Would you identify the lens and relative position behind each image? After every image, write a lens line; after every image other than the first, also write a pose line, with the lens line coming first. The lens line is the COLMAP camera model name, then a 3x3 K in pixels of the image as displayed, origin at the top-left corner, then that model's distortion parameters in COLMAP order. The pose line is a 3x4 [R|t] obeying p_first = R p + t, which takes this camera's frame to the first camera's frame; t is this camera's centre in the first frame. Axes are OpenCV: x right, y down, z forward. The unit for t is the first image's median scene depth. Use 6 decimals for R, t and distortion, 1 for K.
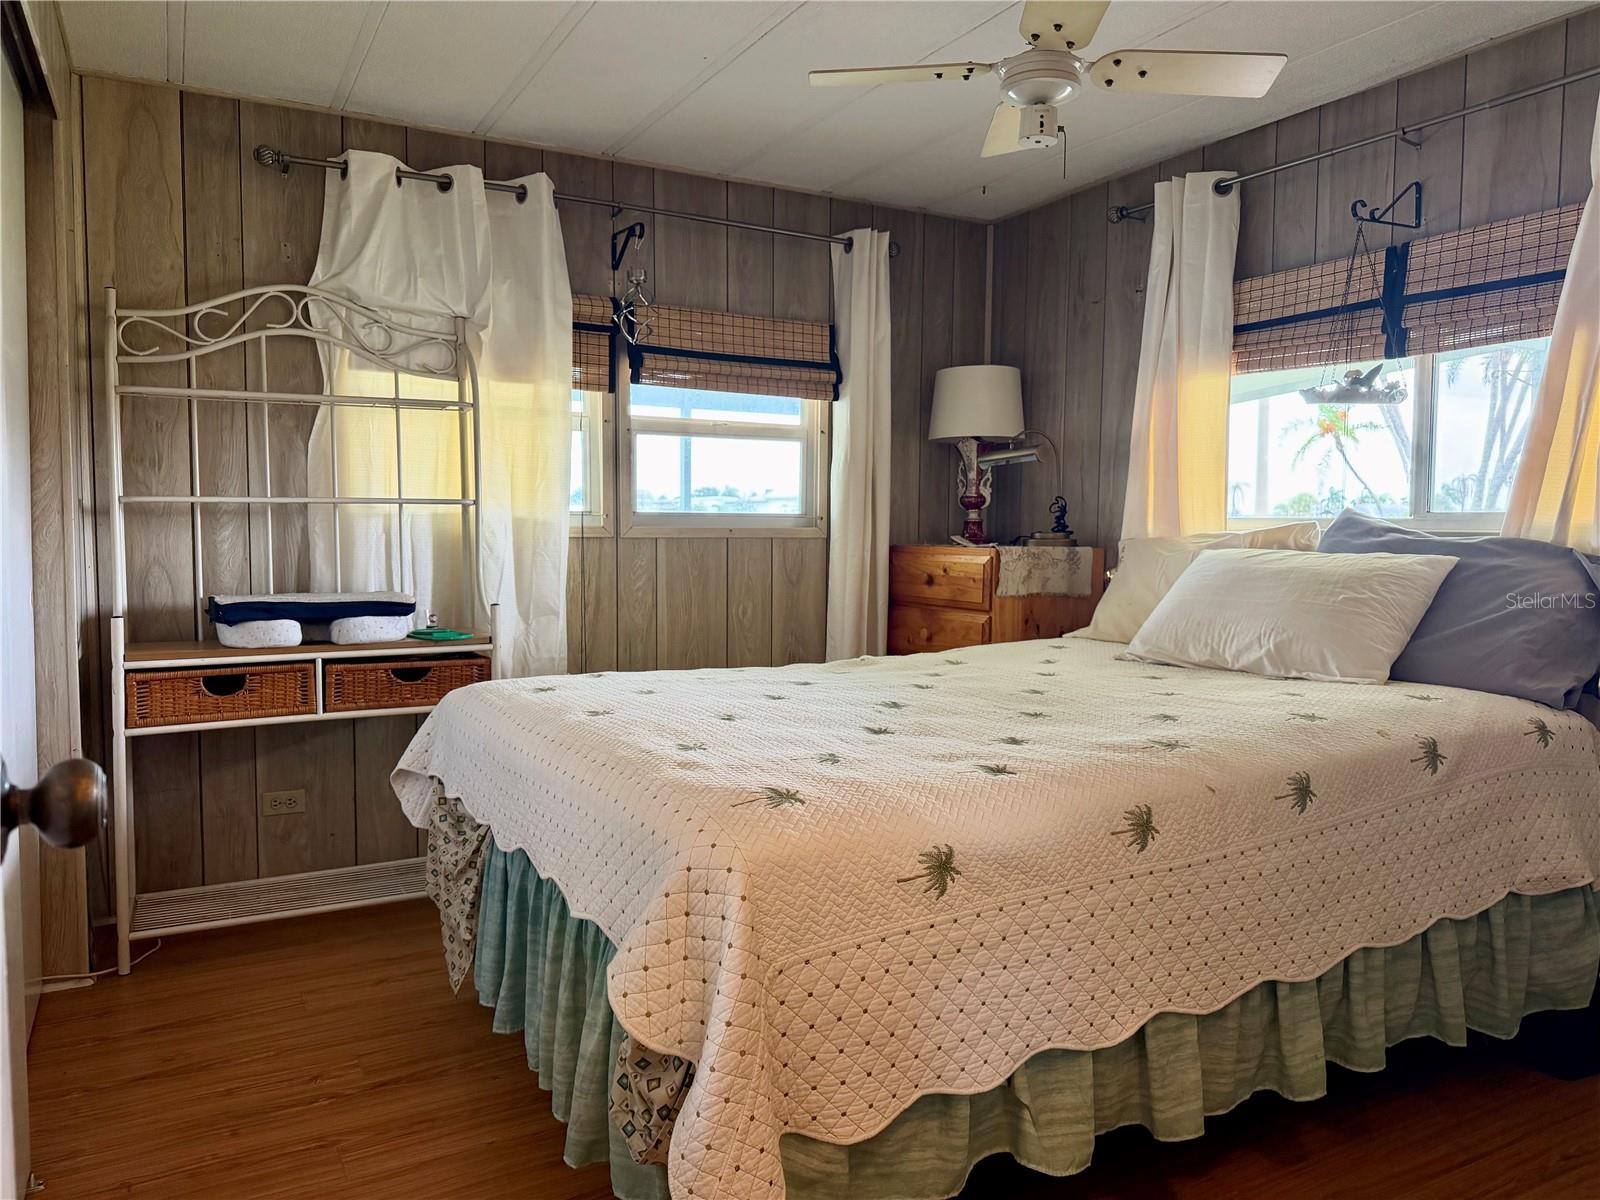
lens RADIAL K [[1123.4, 0, 801.4], [0, 1123.4, 605.3], [0, 0, 1]] dist [0.103631, -0.150473]
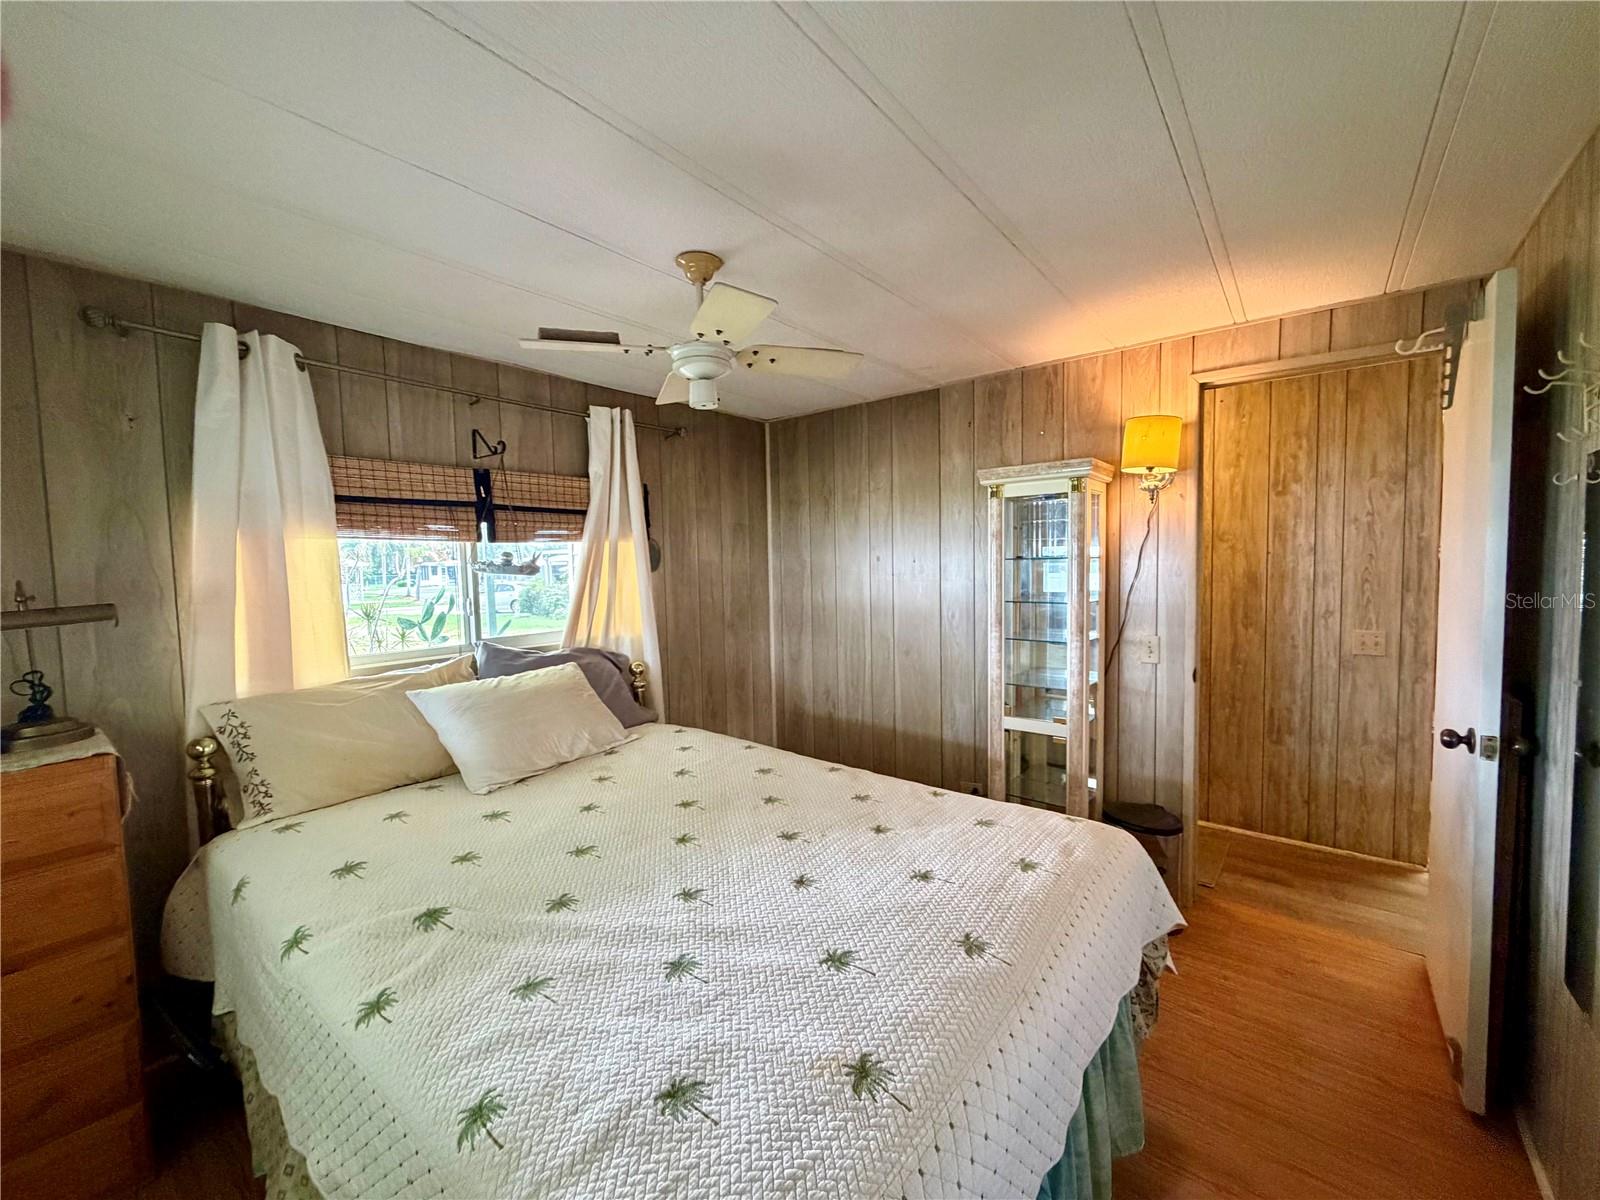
lens RADIAL K [[635.5, 0, 796.2], [0, 635.5, 597.9], [0, 0, 1]] dist [0.002058, -0.000637]
pose [[-0.362883, -0.044208, 0.930785, -0.411736], [0.094900, 0.991927, 0.084111, -0.168566], [-0.926989, 0.118854, -0.355759, 0.892837]]
